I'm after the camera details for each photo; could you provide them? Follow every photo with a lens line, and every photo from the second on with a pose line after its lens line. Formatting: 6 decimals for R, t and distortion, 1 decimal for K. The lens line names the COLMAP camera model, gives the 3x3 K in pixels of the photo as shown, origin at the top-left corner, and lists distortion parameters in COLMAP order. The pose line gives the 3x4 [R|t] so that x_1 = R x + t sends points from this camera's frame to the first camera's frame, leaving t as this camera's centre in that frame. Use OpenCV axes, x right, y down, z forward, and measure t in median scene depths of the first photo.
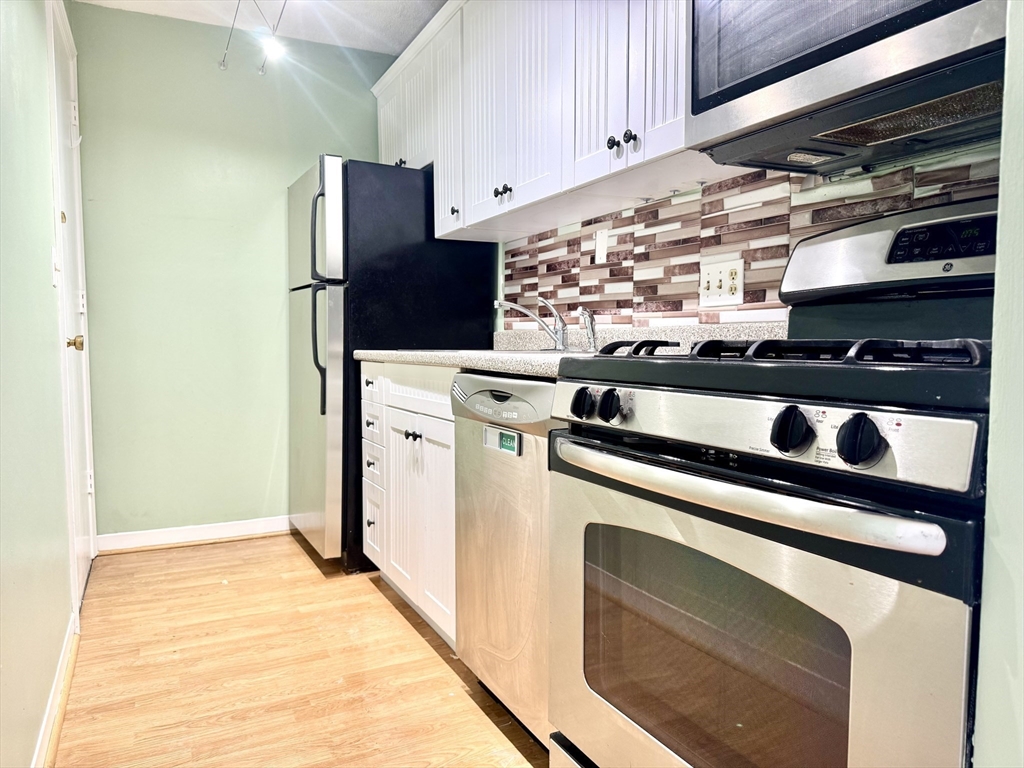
lens RADIAL K [[736.8, 0, 512.5], [0, 736.8, 384.3], [0, 0, 1]] dist [-0.003811, -0.000862]
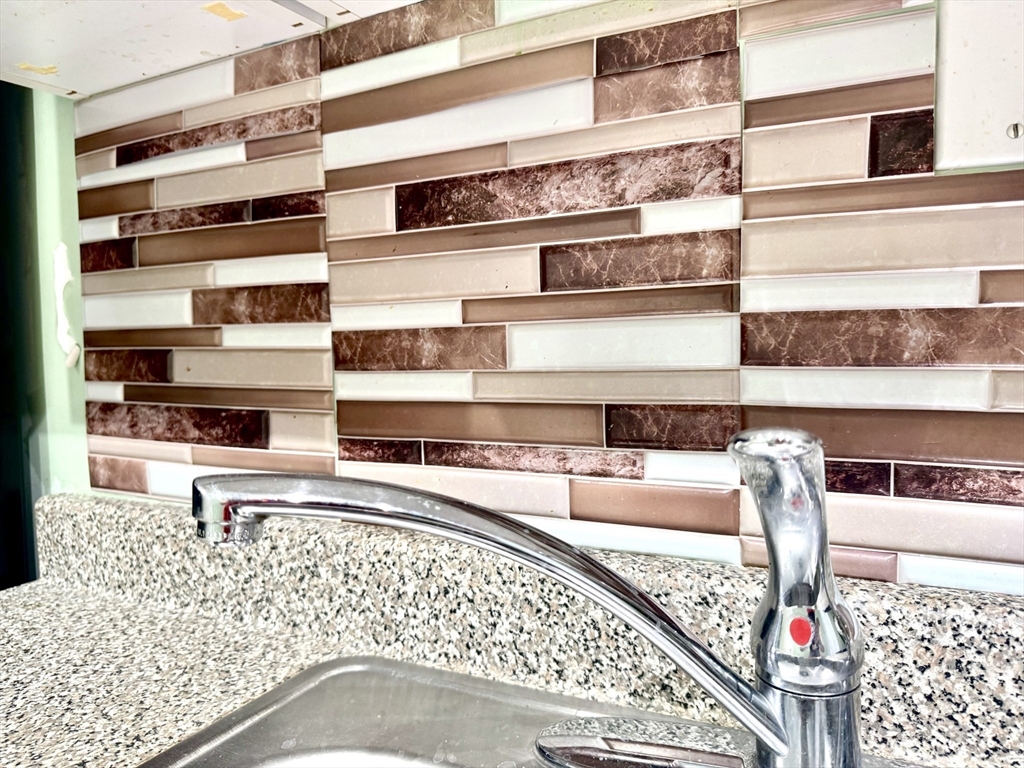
lens RADIAL K [[736.8, 0, 511.2], [0, 736.8, 380.7], [0, 0, 1]] dist [-0.003811, -0.000862]
pose [[0.800747, -0.054233, 0.596542, -0.045007], [0.061546, 0.998071, 0.008123, -0.110966], [-0.595832, 0.030211, 0.802541, 0.819228]]
